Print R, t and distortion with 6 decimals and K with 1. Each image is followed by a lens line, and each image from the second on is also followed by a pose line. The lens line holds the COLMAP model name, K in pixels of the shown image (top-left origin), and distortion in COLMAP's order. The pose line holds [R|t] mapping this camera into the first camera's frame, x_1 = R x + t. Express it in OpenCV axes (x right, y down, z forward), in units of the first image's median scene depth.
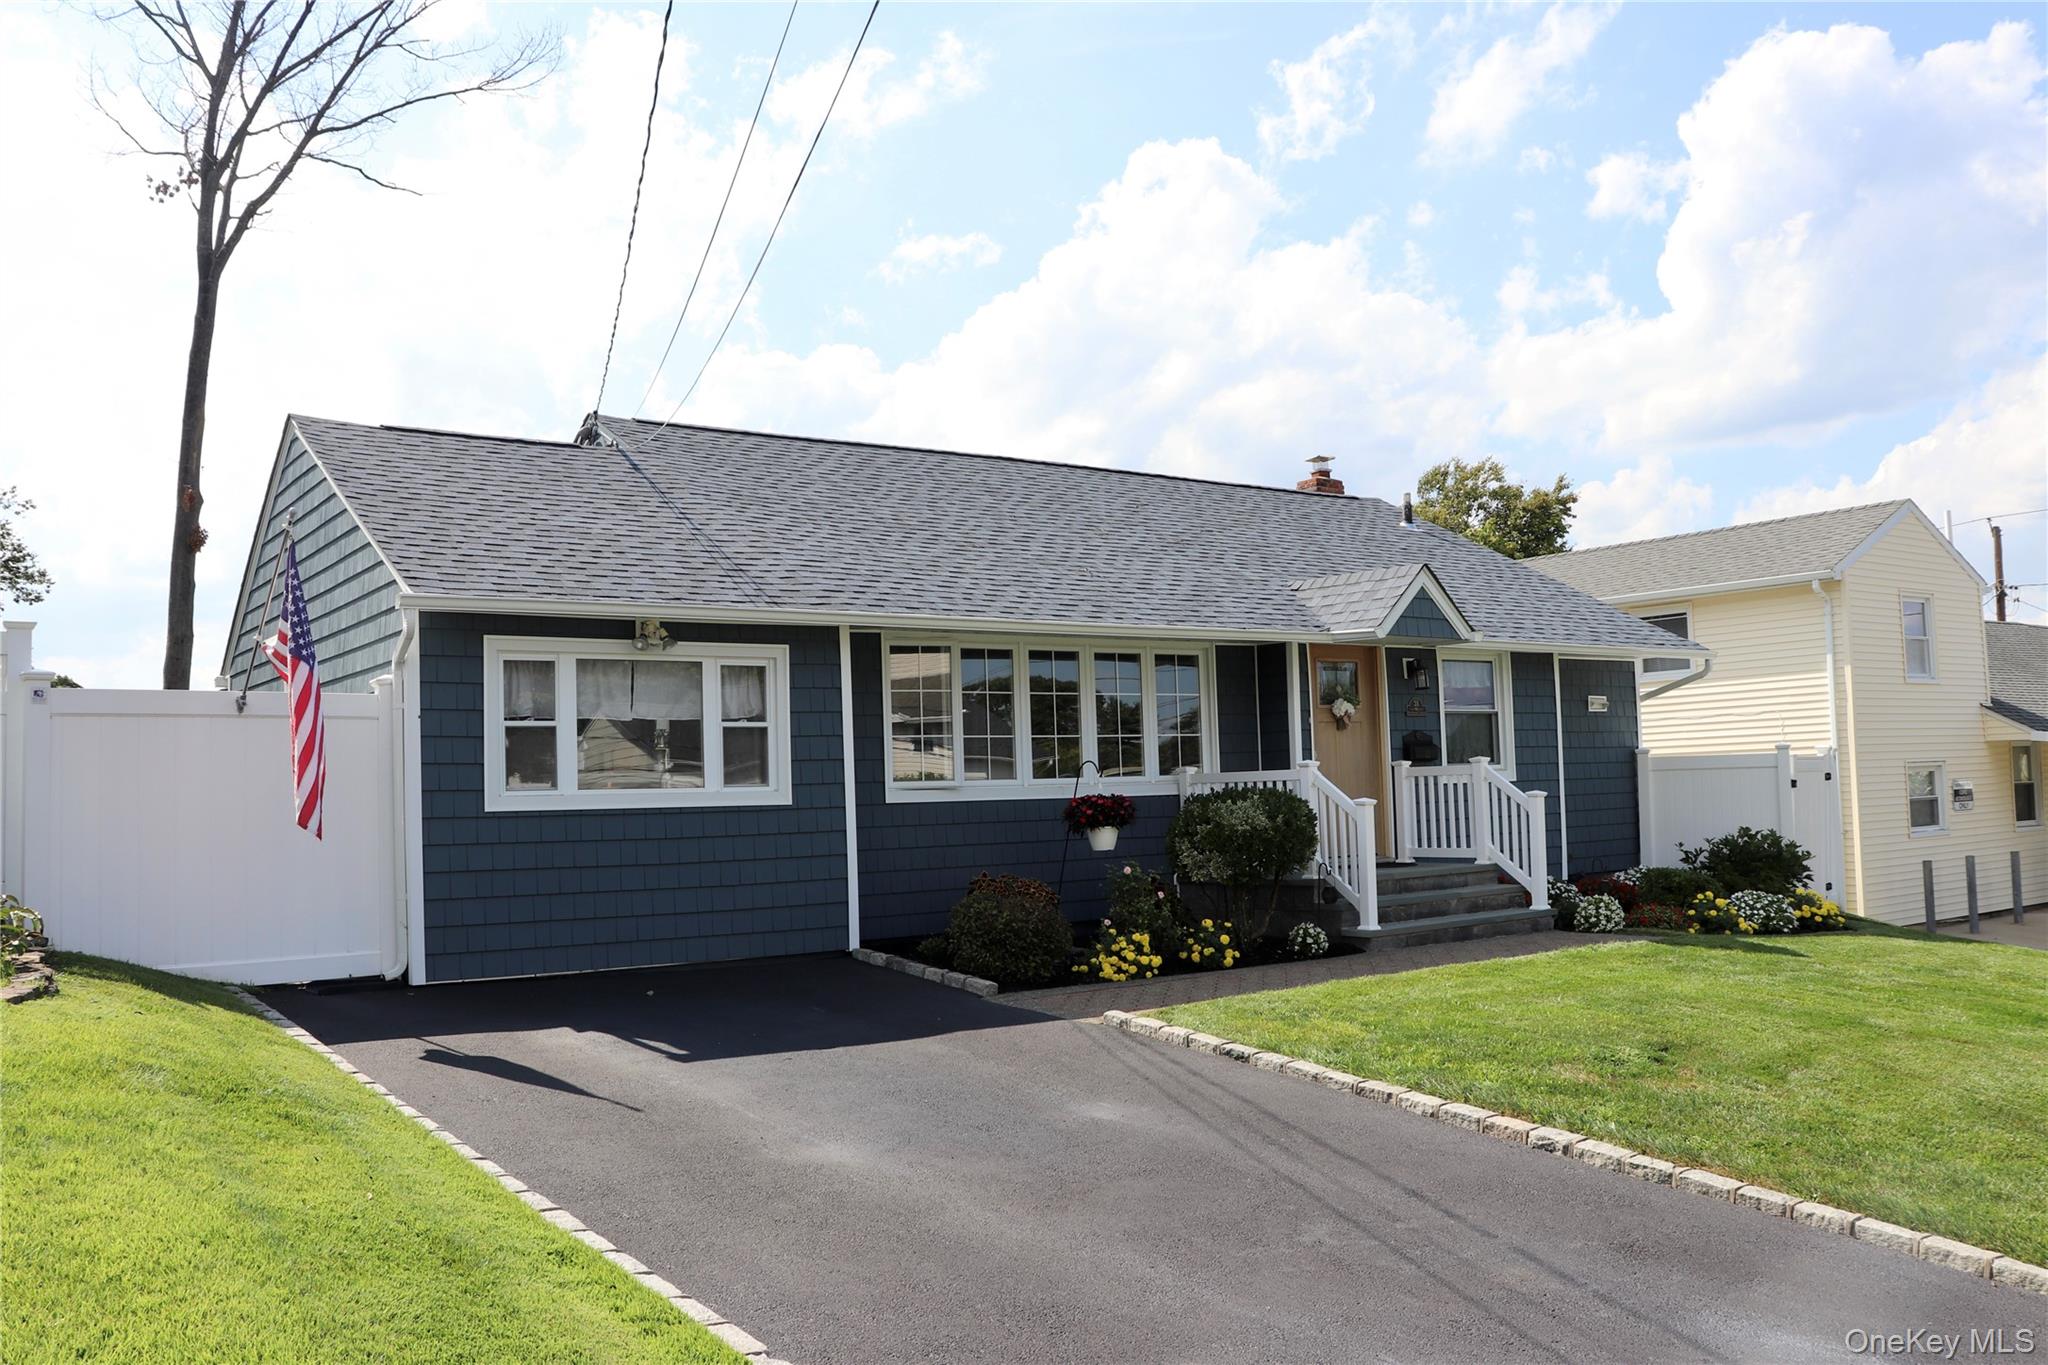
lens RADIAL K [[1681.3, 0, 1024.0], [0, 1681.3, 682.5], [0, 0, 1]] dist [-0.161389, 0.135068]
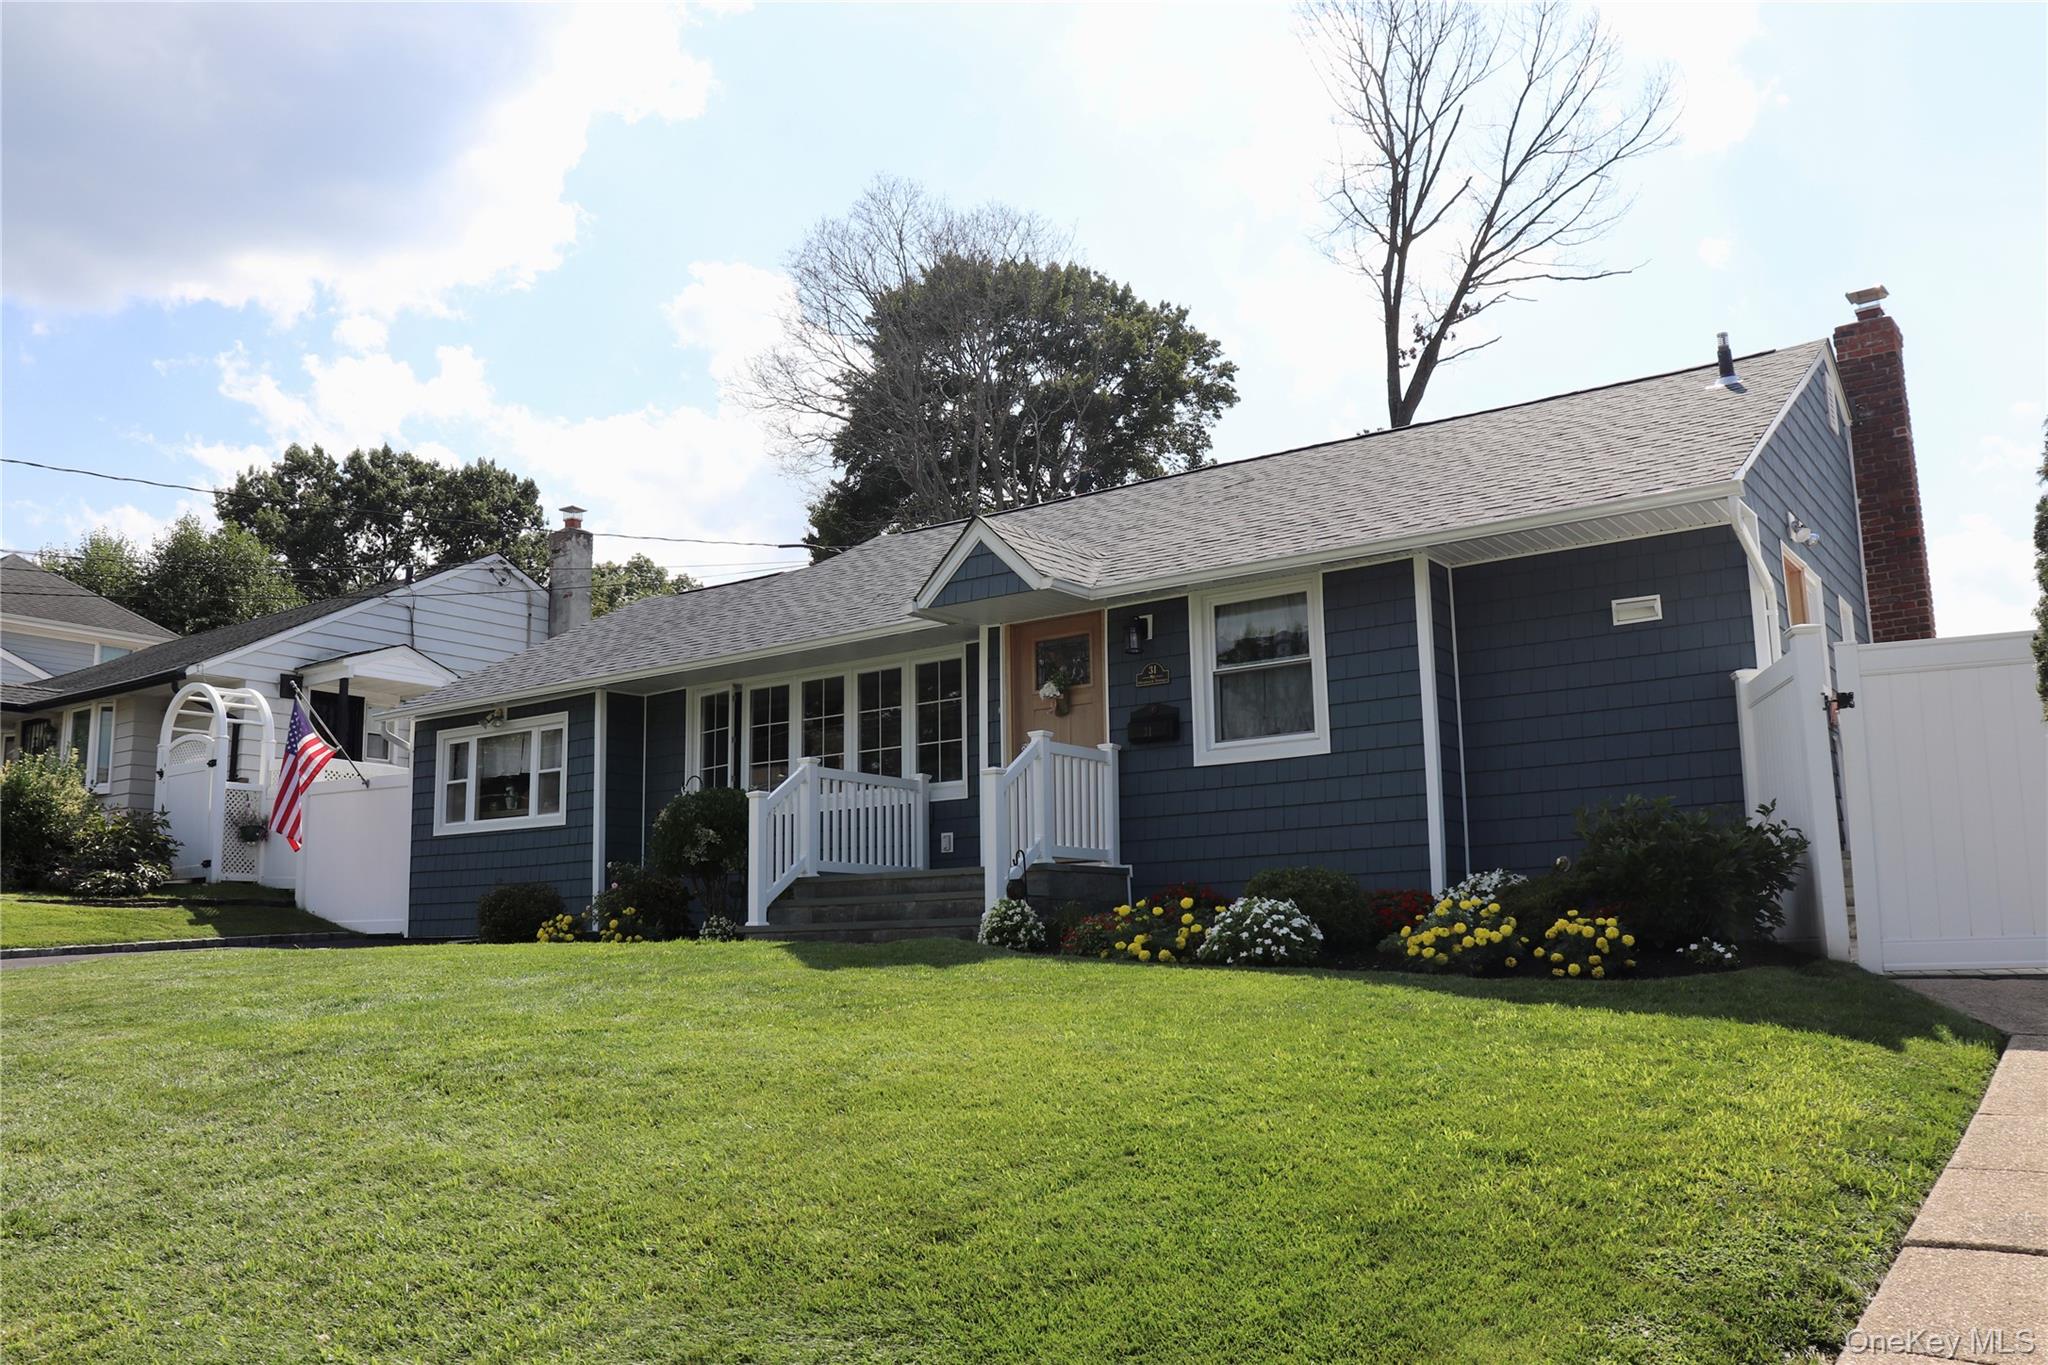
lens RADIAL K [[1681.3, 0, 1024.0], [0, 1681.3, 682.5], [0, 0, 1]] dist [-0.161389, 0.135068]
pose [[0.325663, -0.136214, -0.935623, 1.330117], [0.072516, 0.990251, -0.118926, 0.151134], [0.942701, -0.029118, 0.332366, 0.925646]]
